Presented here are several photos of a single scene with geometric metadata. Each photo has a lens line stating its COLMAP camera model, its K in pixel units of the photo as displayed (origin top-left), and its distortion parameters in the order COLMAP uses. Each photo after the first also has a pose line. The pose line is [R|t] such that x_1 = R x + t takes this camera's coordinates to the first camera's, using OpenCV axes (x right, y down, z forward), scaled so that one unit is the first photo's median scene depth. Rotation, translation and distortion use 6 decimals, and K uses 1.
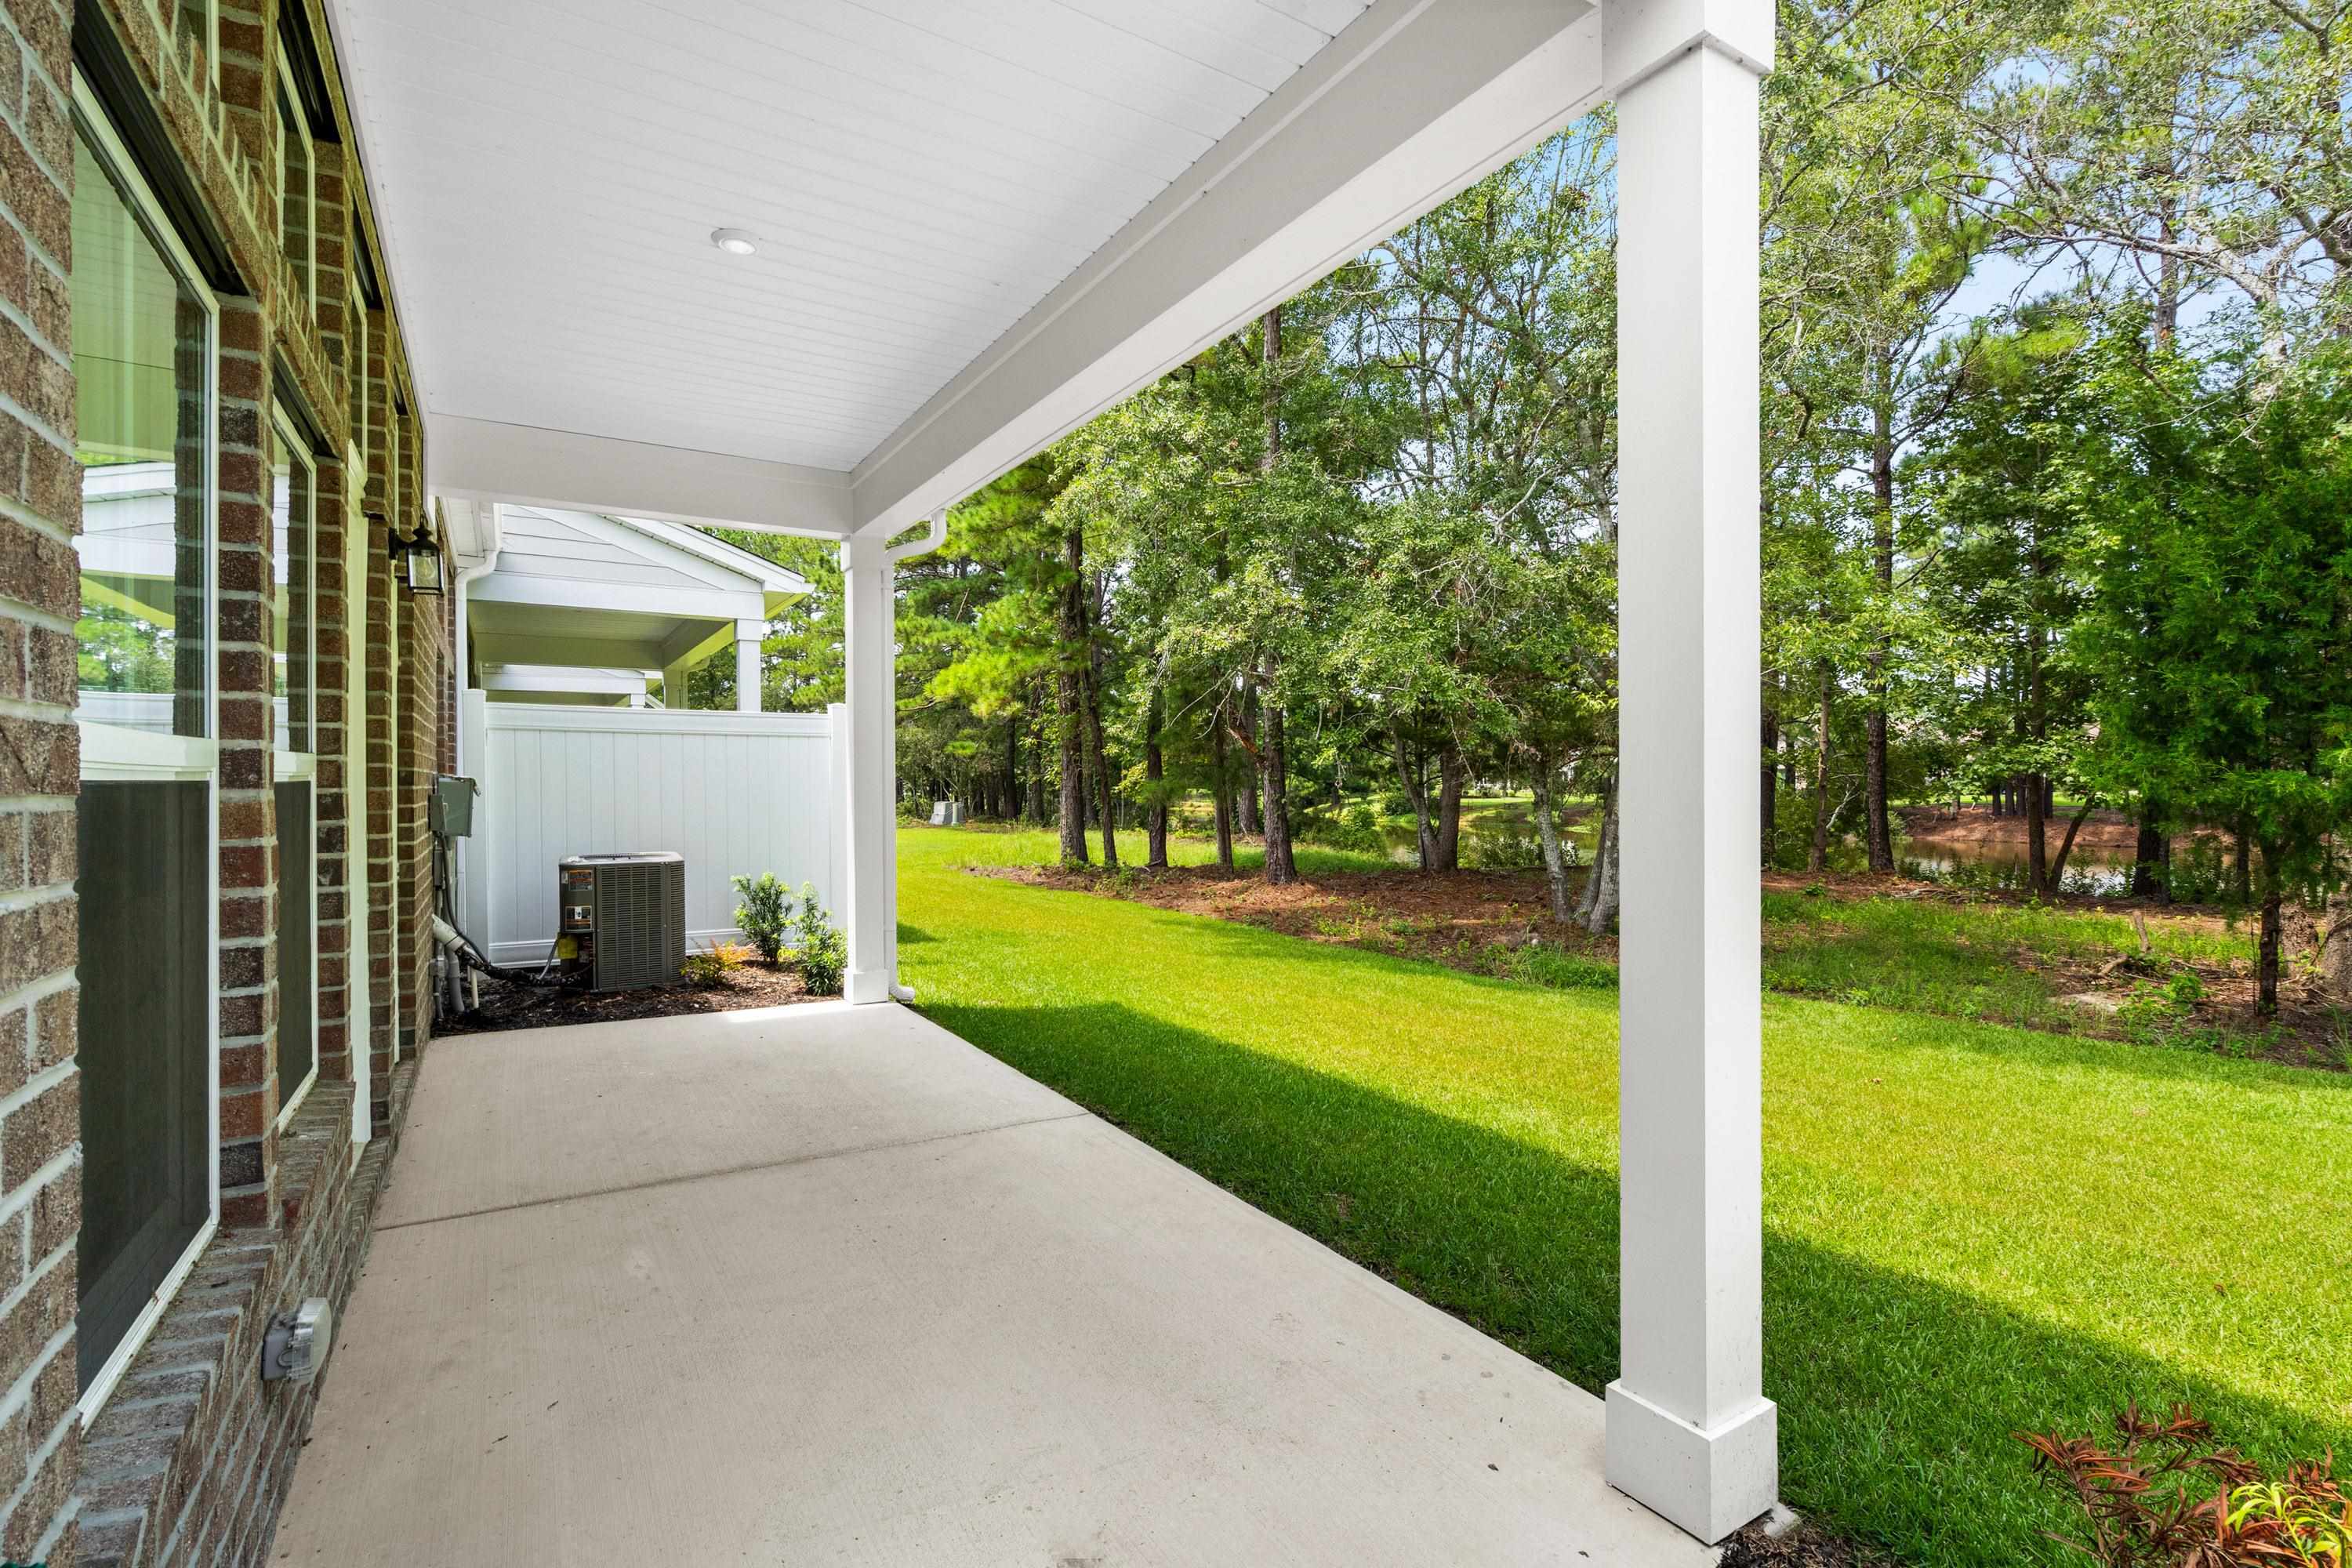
lens RADIAL K [[1068.1, 0, 1173.5], [0, 1068.1, 784.4], [0, 0, 1]] dist [-0.001380, -0.000225]
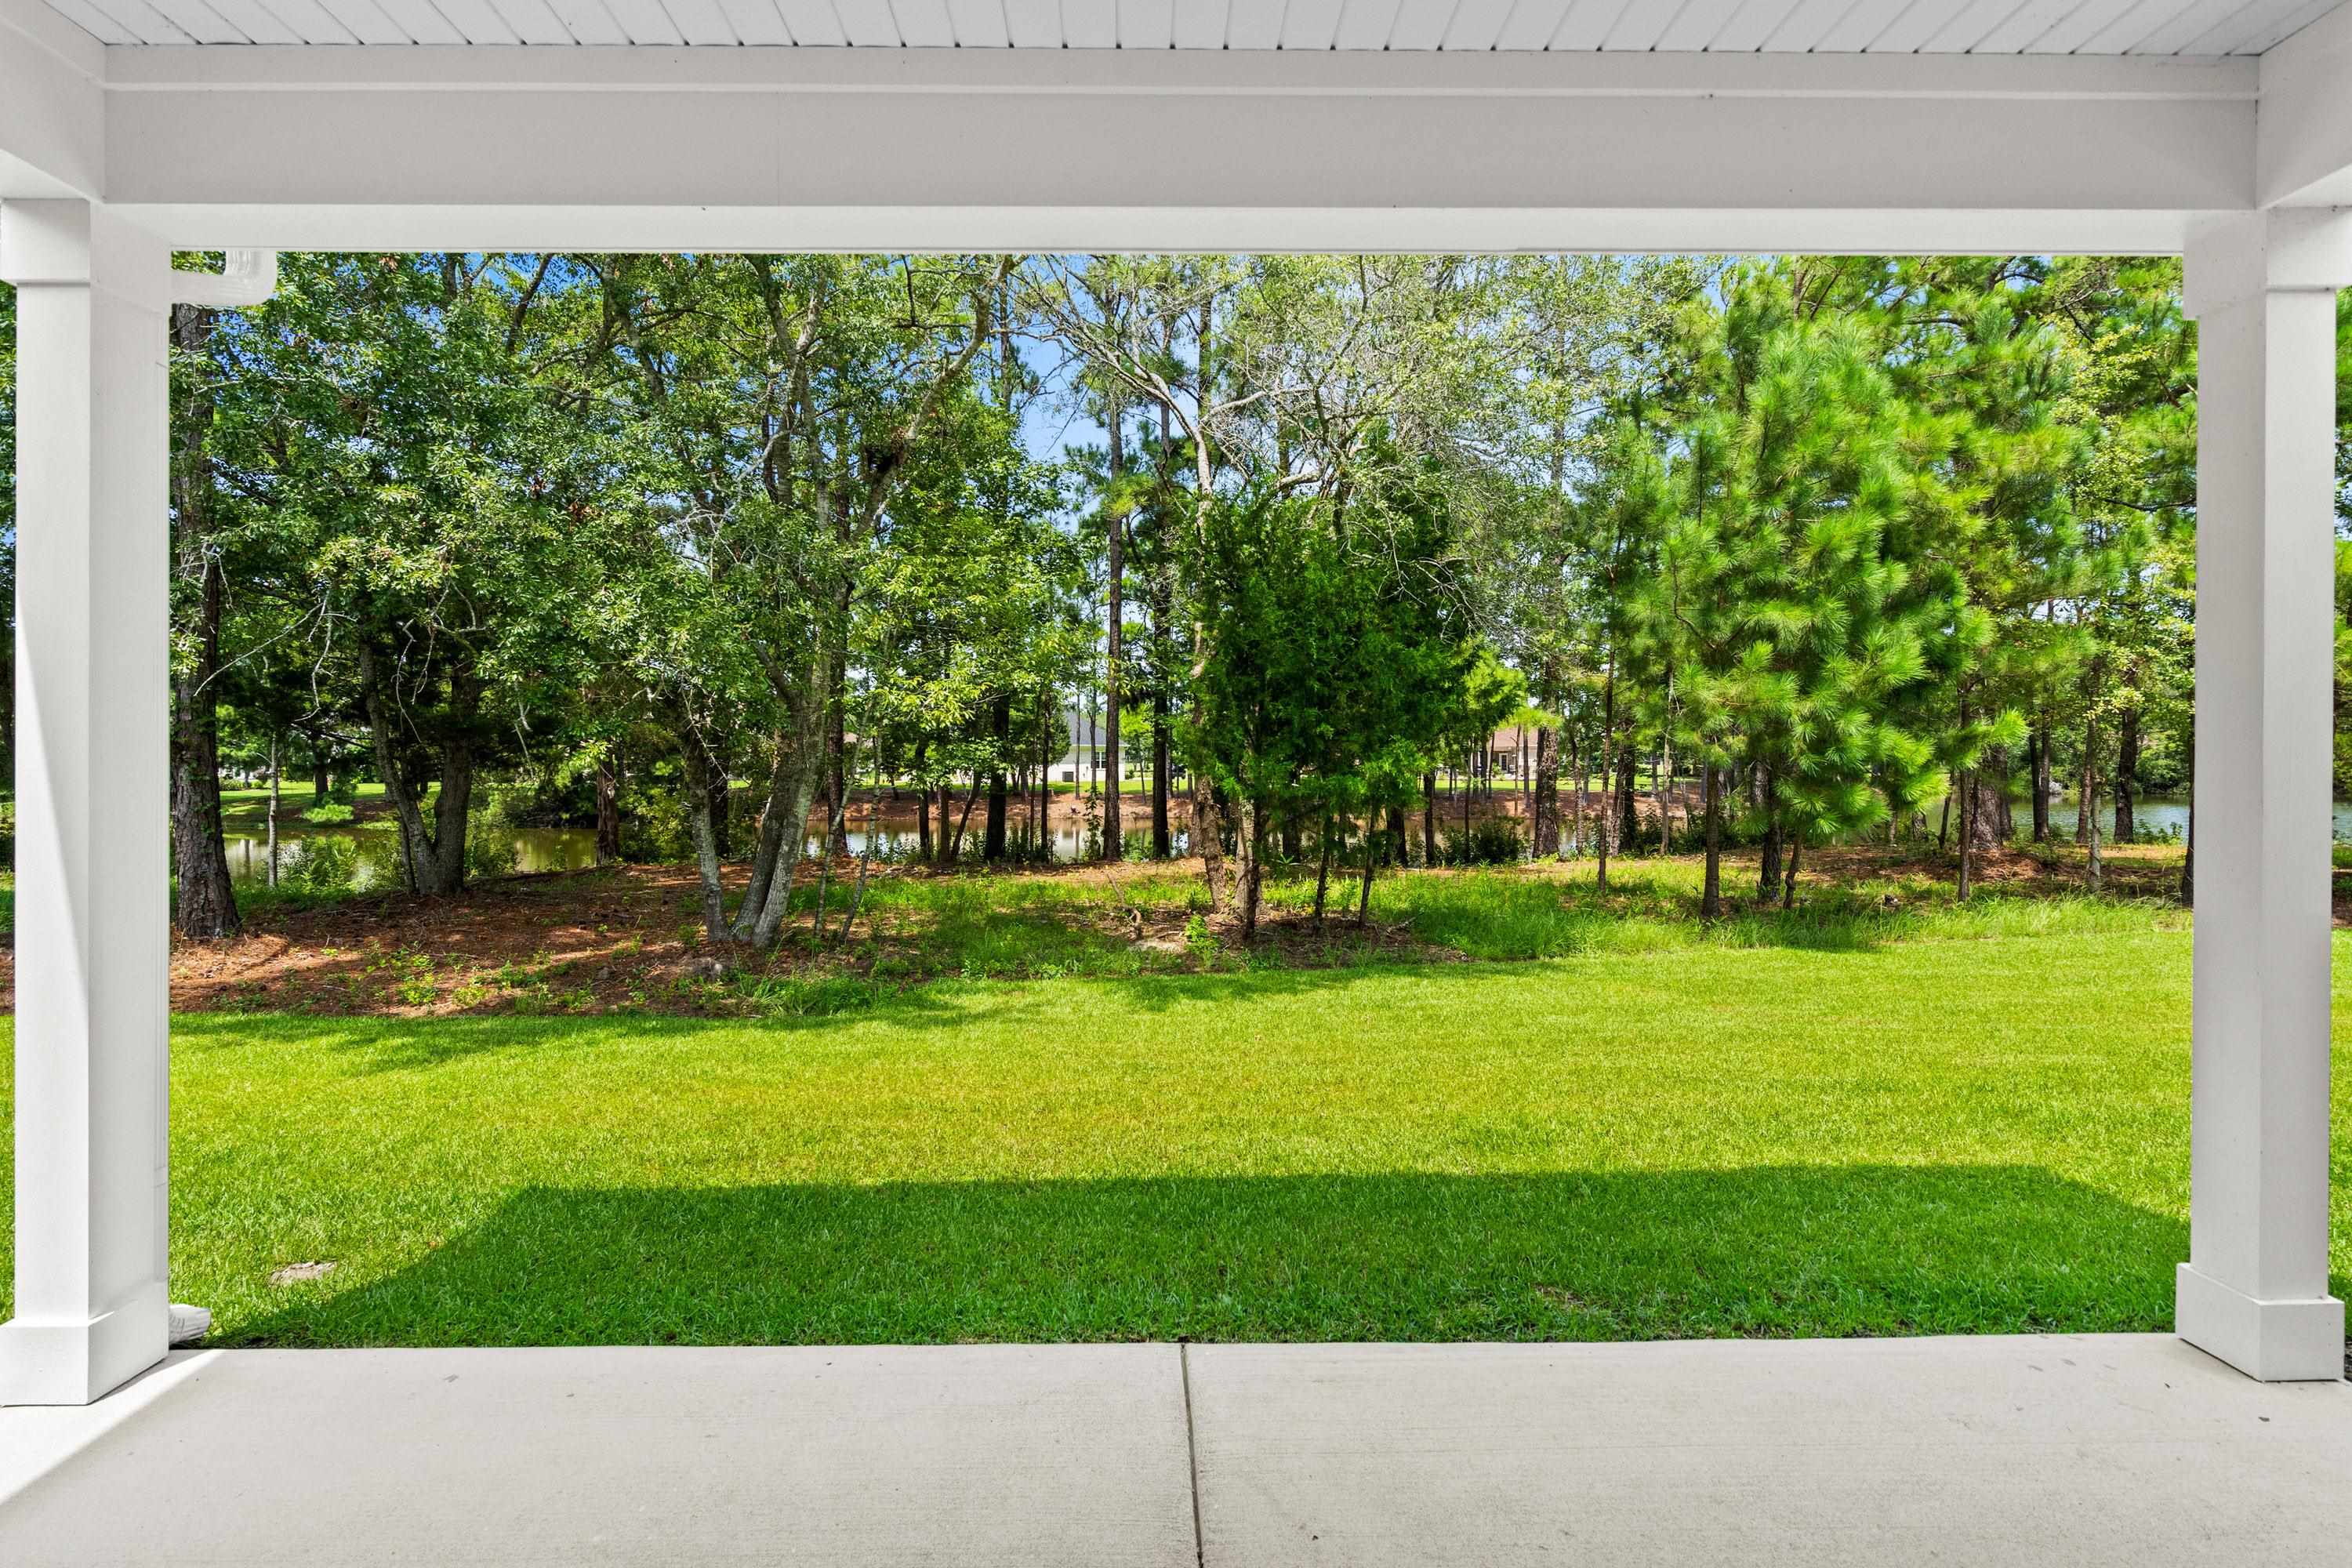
lens RADIAL K [[1068.1, 0, 1171.2], [0, 1068.1, 773.3], [0, 0, 1]] dist [-0.001380, -0.000225]
pose [[0.516962, -0.005409, 0.855992, -0.205324], [0.003252, 0.999985, 0.004355, -0.012555], [-0.856002, 0.000533, 0.516972, 0.221260]]
